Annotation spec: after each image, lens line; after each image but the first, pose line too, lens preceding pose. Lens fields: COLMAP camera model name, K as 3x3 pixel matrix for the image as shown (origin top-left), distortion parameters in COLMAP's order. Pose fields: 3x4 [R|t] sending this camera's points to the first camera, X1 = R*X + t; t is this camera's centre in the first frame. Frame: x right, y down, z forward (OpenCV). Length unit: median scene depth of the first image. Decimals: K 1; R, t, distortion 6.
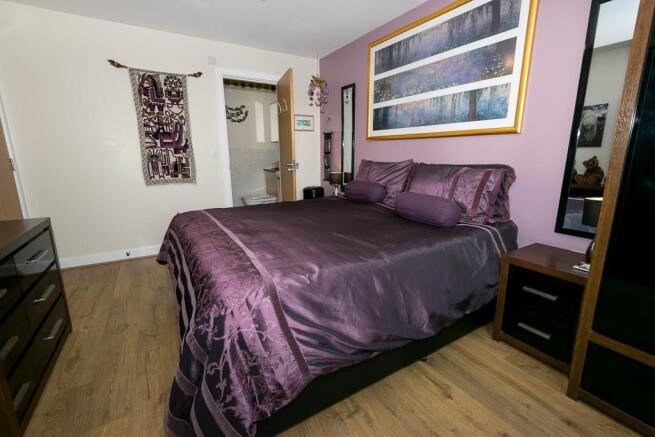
lens RADIAL K [[289.1, 0, 331.6], [0, 289.1, 216.9], [0, 0, 1]] dist [-0.001618, -0.000259]
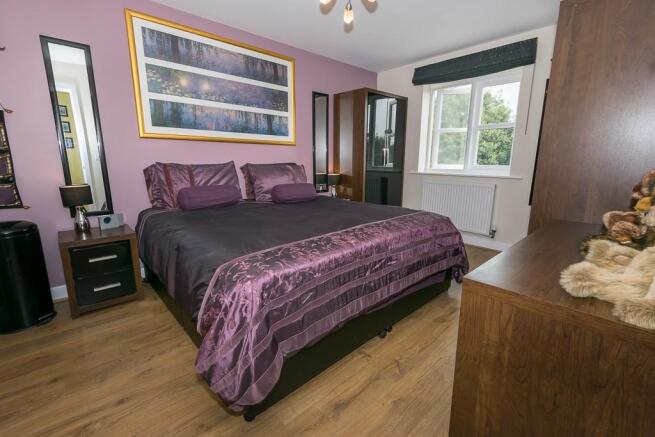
lens RADIAL K [[289.1, 0, 331.6], [0, 289.1, 216.9], [0, 0, 1]] dist [-0.001618, -0.000259]
pose [[-0.196085, -0.191773, 0.961652, -0.947895], [0.202330, 0.951674, 0.231040, -0.175754], [-0.959486, 0.239874, -0.147807, 0.864292]]
